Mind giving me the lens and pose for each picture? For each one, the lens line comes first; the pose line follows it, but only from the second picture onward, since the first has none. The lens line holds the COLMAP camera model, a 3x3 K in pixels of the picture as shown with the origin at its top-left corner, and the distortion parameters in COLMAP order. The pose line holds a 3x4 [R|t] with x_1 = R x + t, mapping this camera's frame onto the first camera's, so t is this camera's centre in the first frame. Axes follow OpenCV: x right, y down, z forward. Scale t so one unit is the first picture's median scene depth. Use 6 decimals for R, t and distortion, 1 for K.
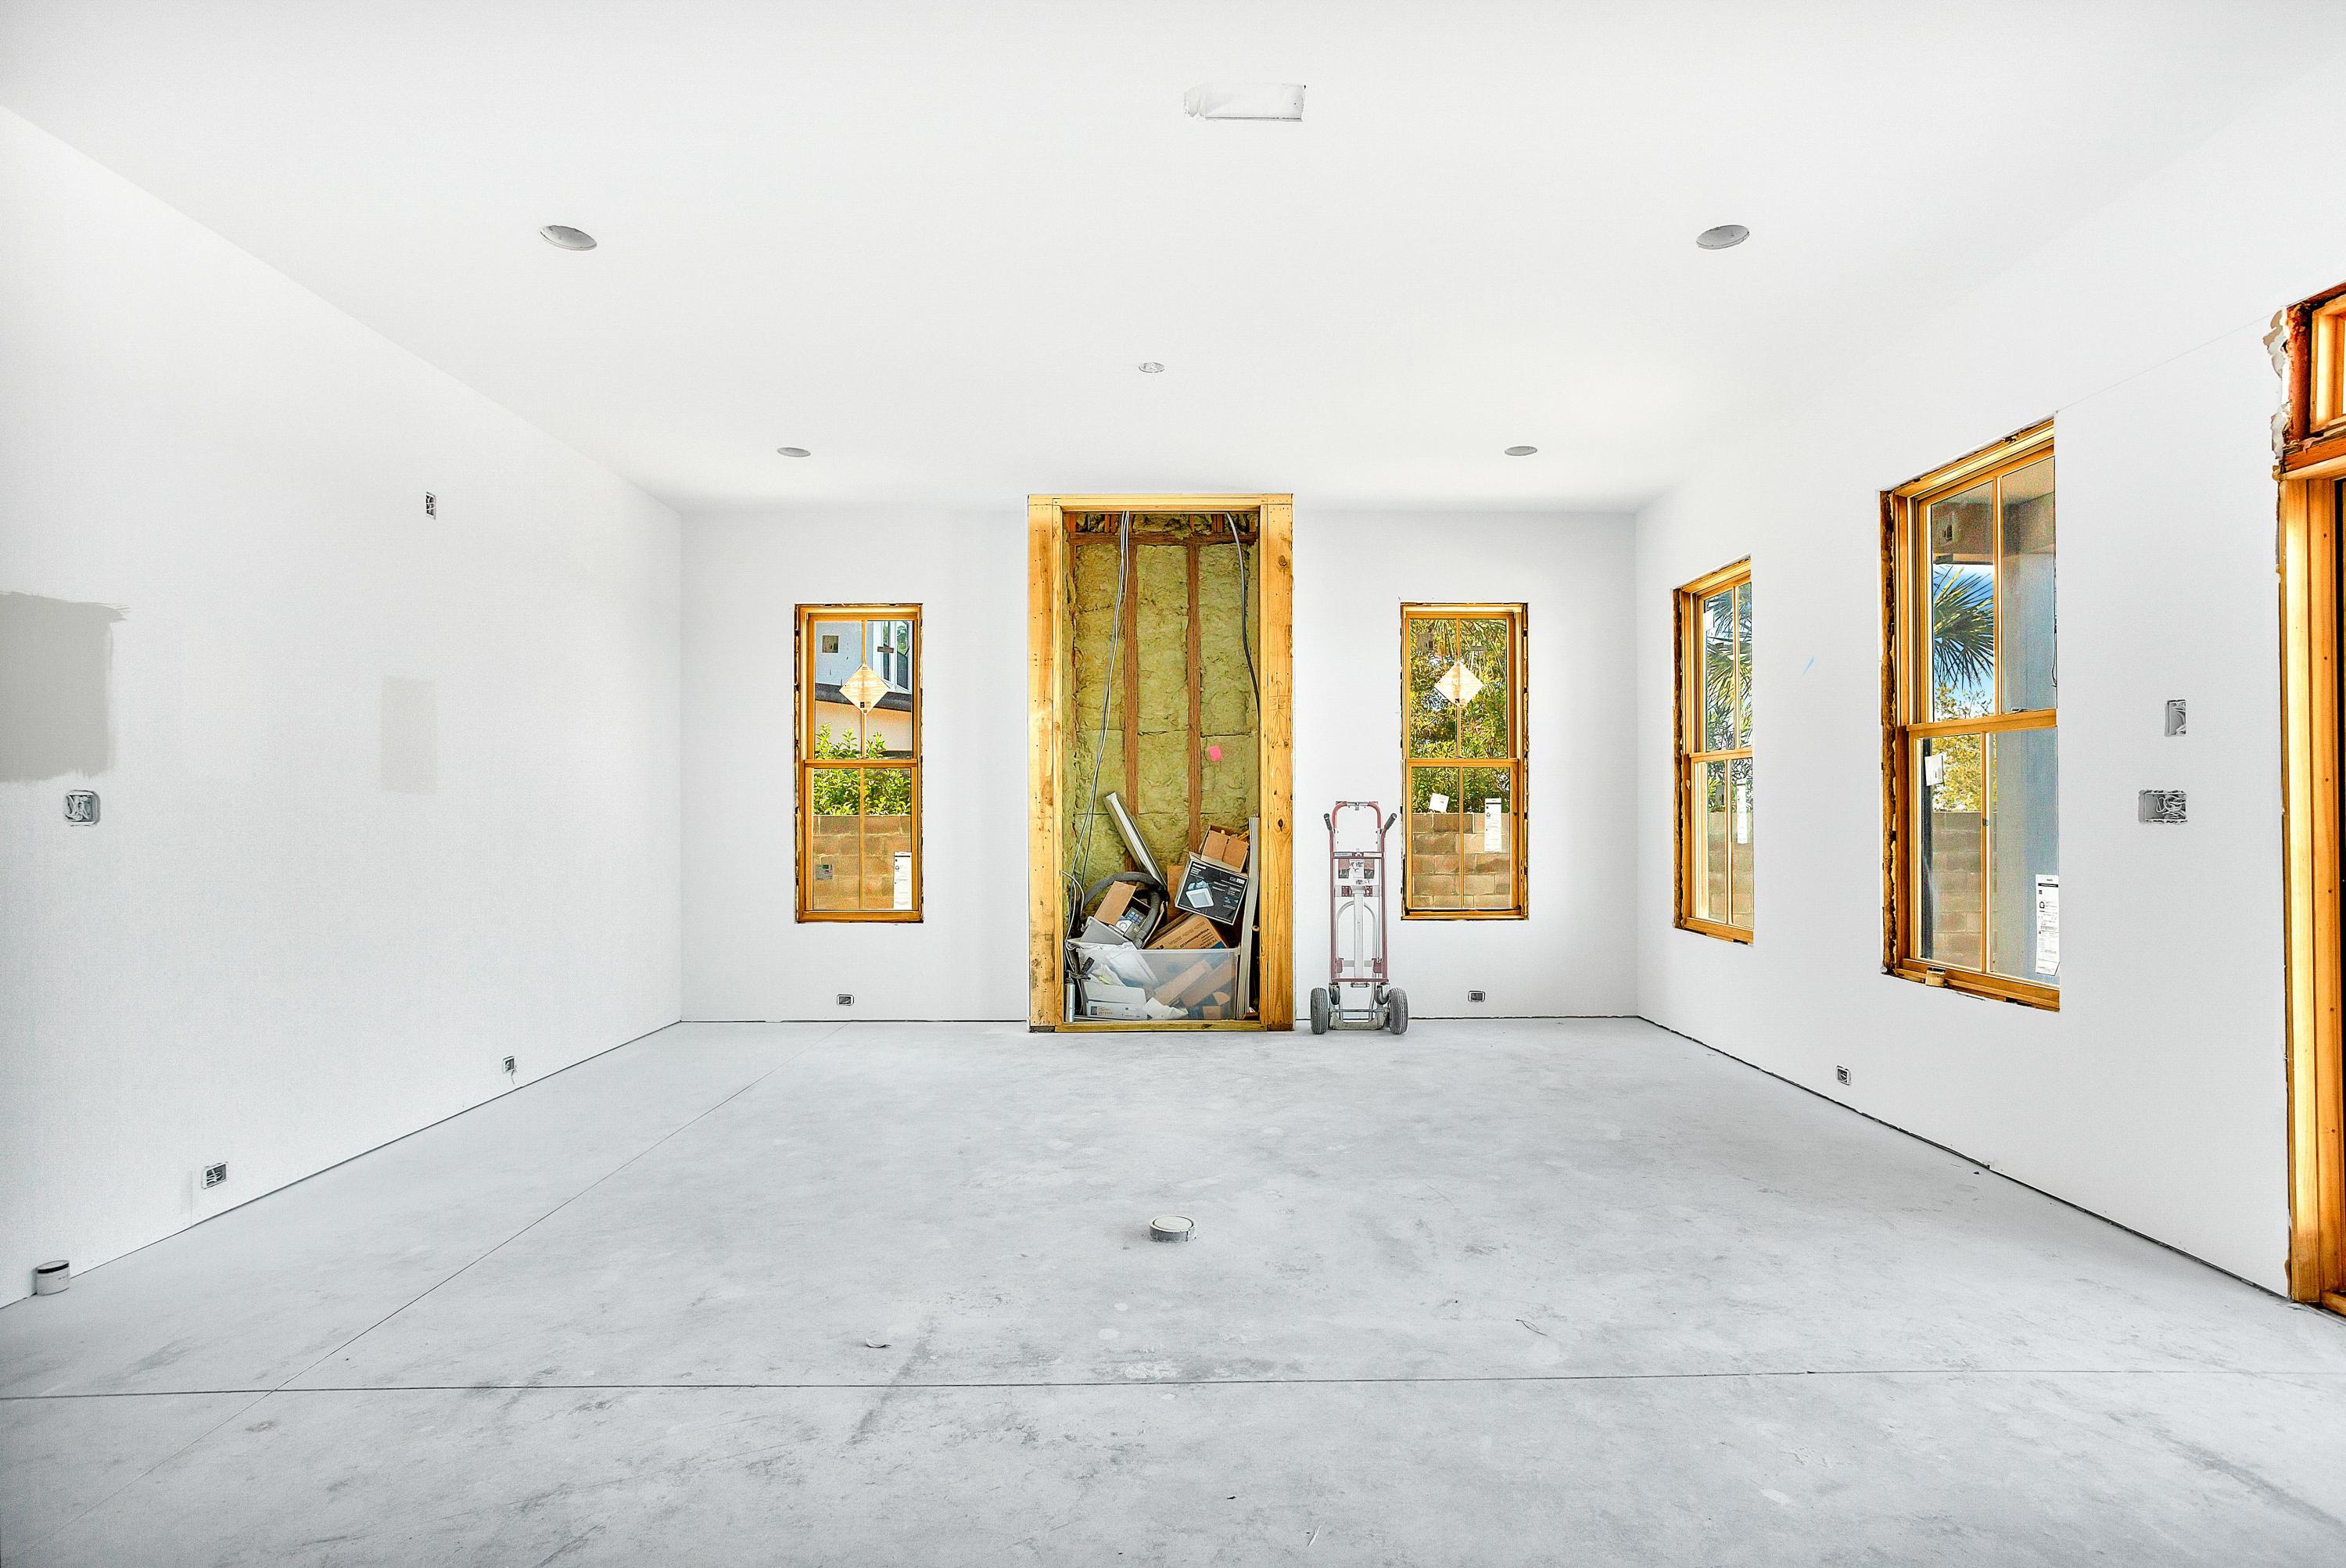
lens RADIAL K [[1151.4, 0, 1232.1], [0, 1151.4, 812.2], [0, 0, 1]] dist [-0.069581, 0.053742]
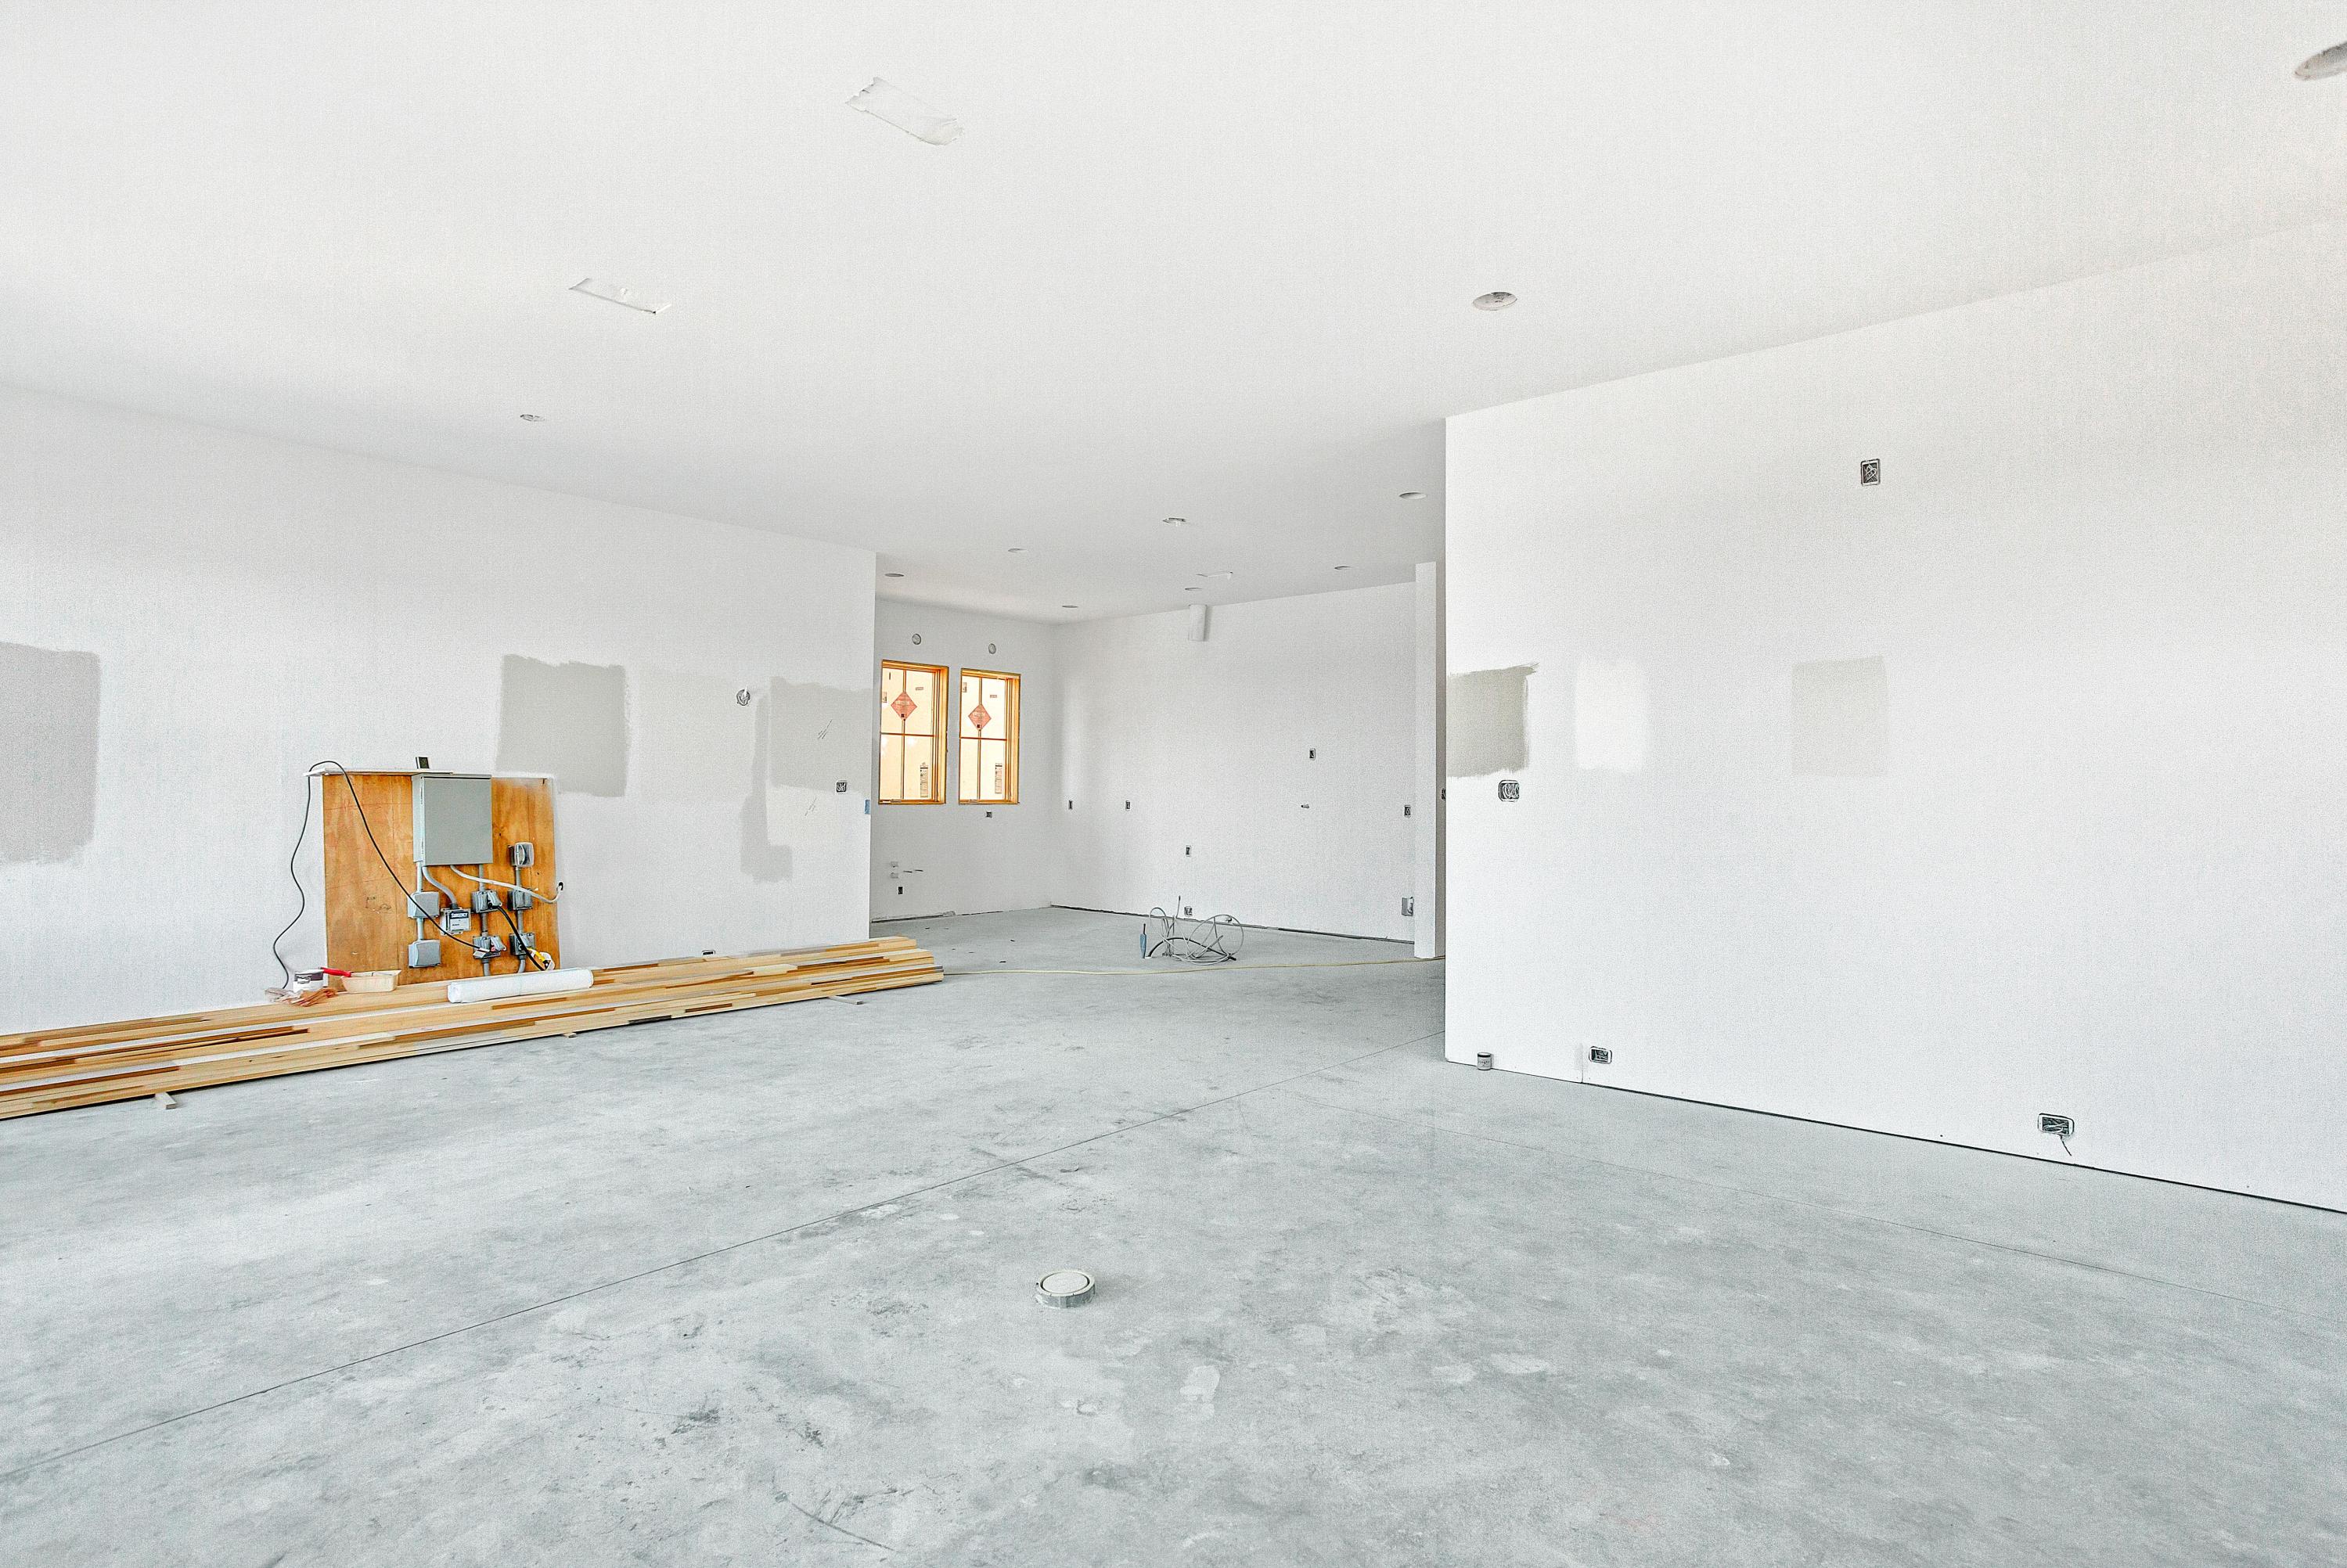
lens RADIAL K [[1181.8, 0, 1173.5], [0, 1181.8, 784.0], [0, 0, 1]] dist [-0.060464, 0.035034]
pose [[-0.690648, -0.009985, -0.723123, 0.372631], [-0.006474, 0.999950, -0.007624, 0.001212], [0.723162, -0.000584, -0.690678, 1.192839]]
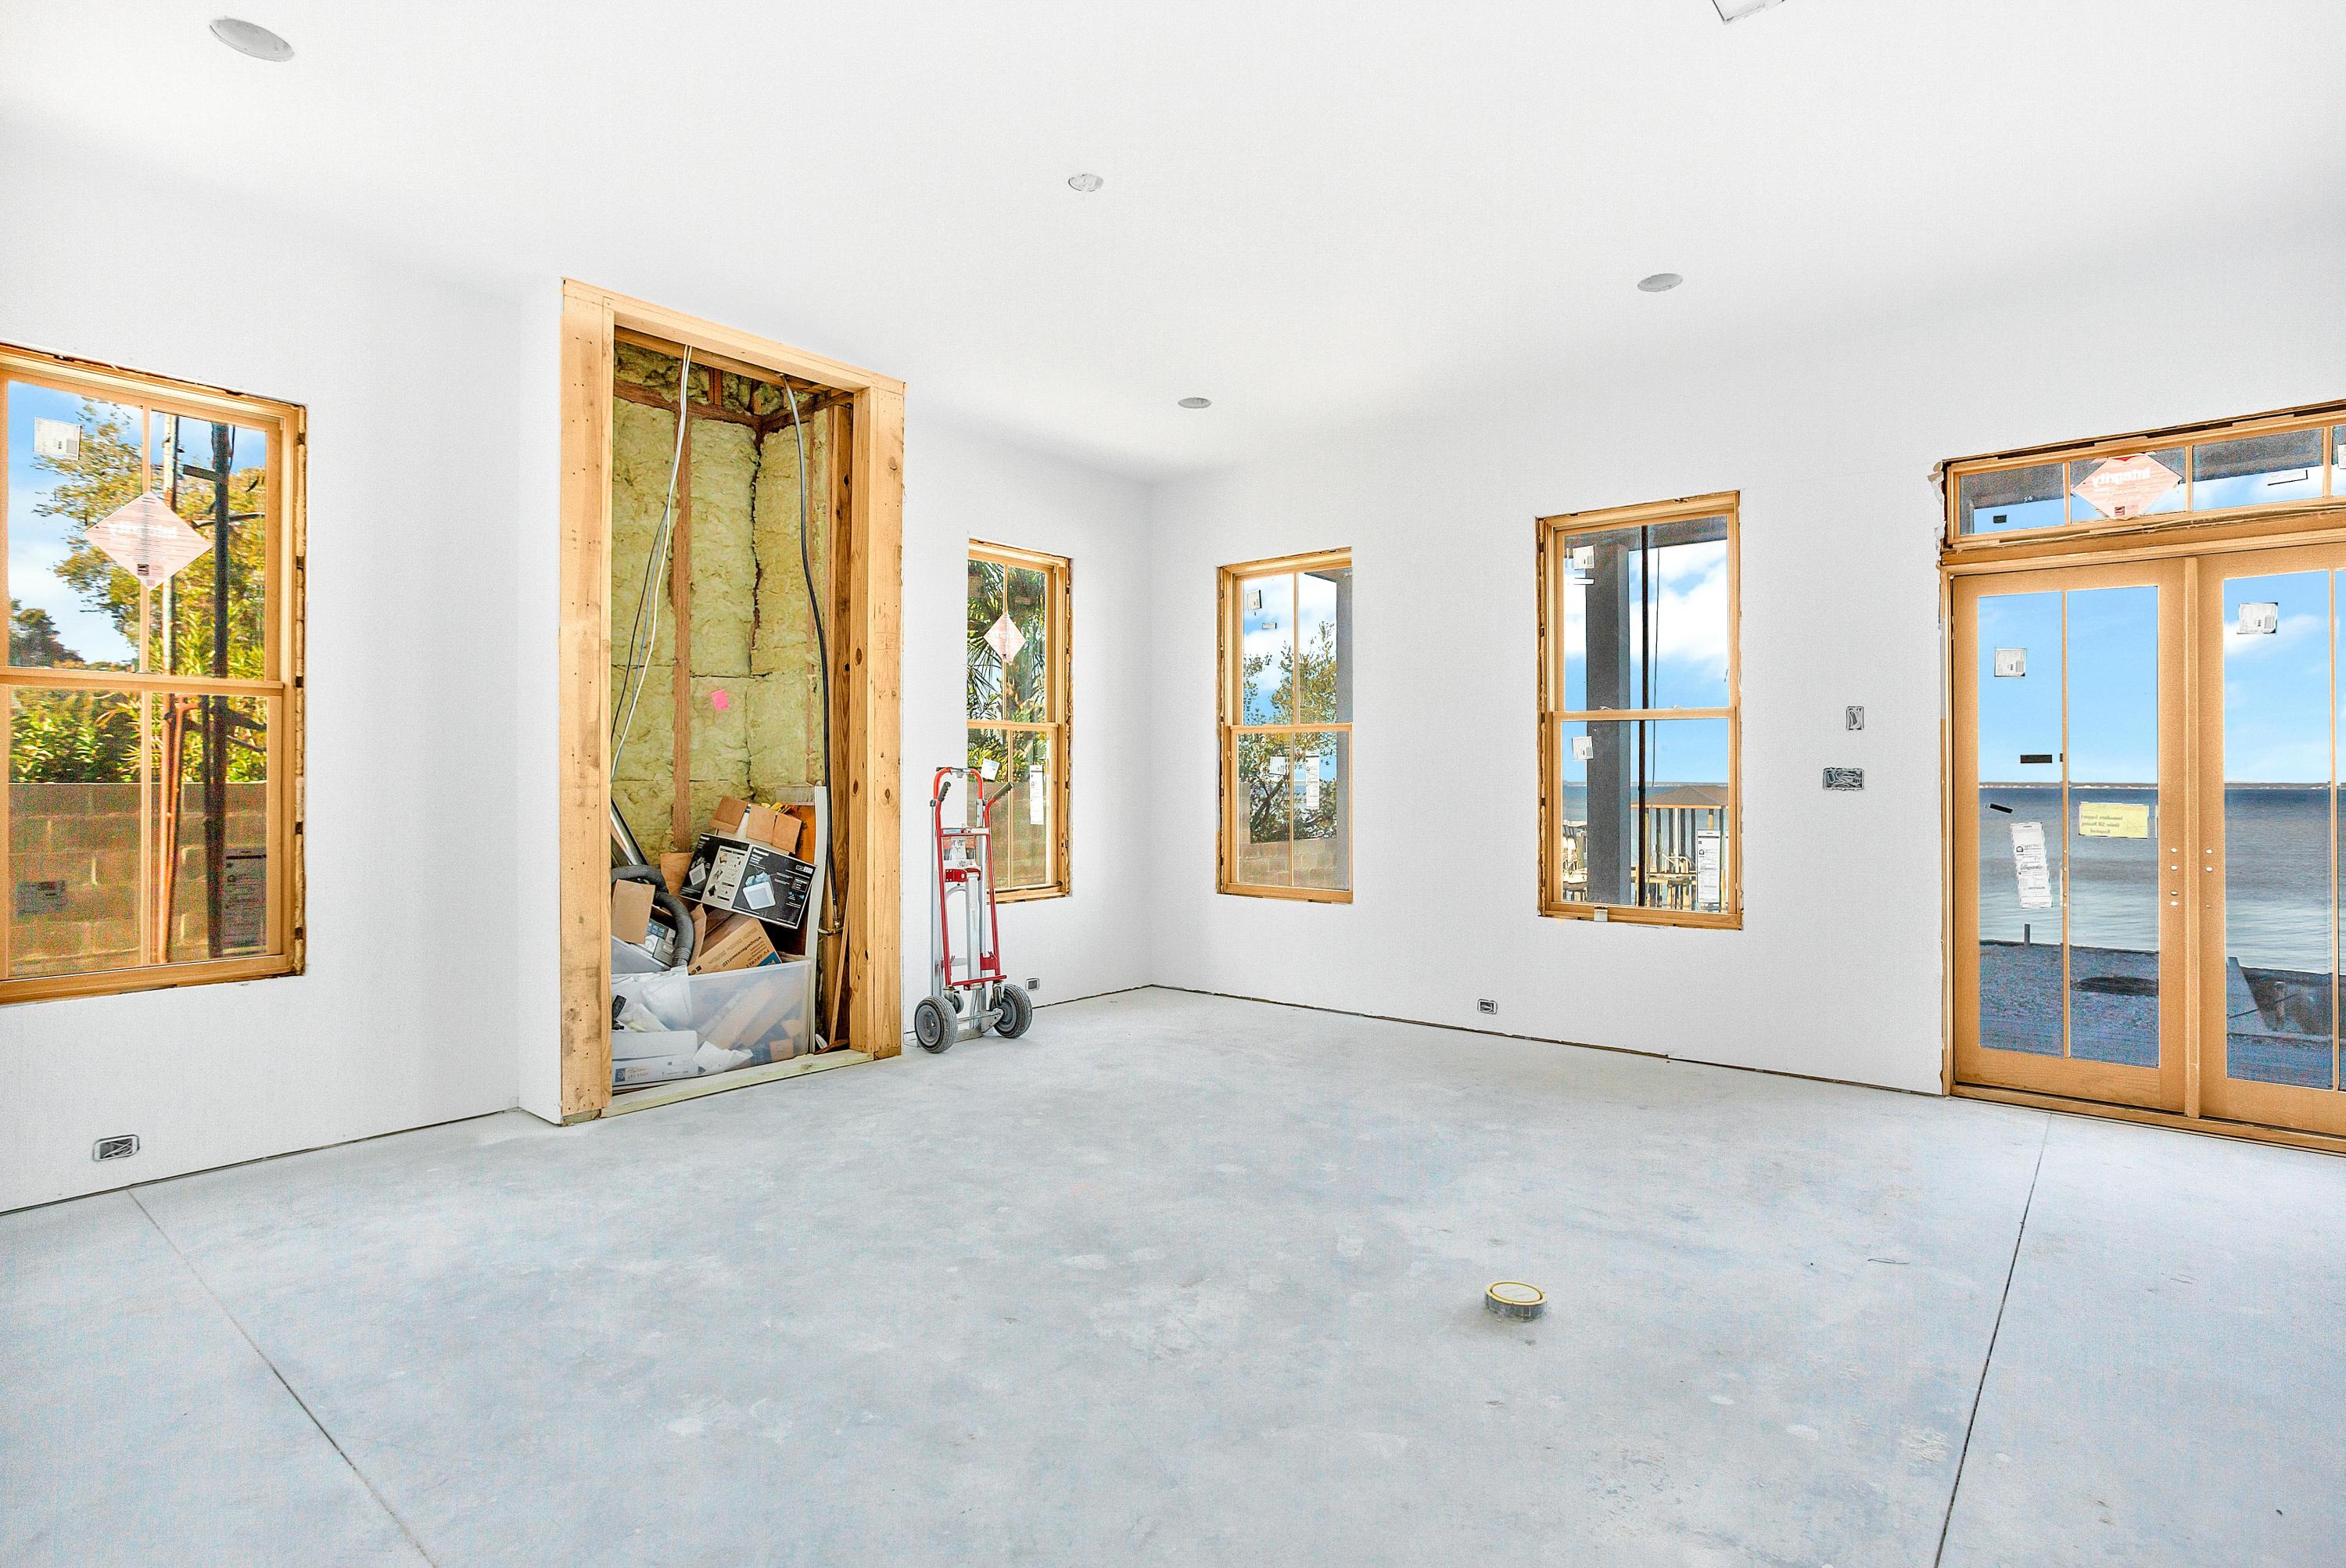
lens RADIAL K [[1148.9, 0, 1189.6], [0, 1148.9, 769.4], [0, 0, 1]] dist [-0.052210, 0.034580]
pose [[0.670548, 0.011233, 0.741781, -0.579204], [-0.003271, 0.999920, -0.012185, 0.002396], [-0.741859, 0.005744, 0.670531, 0.459177]]
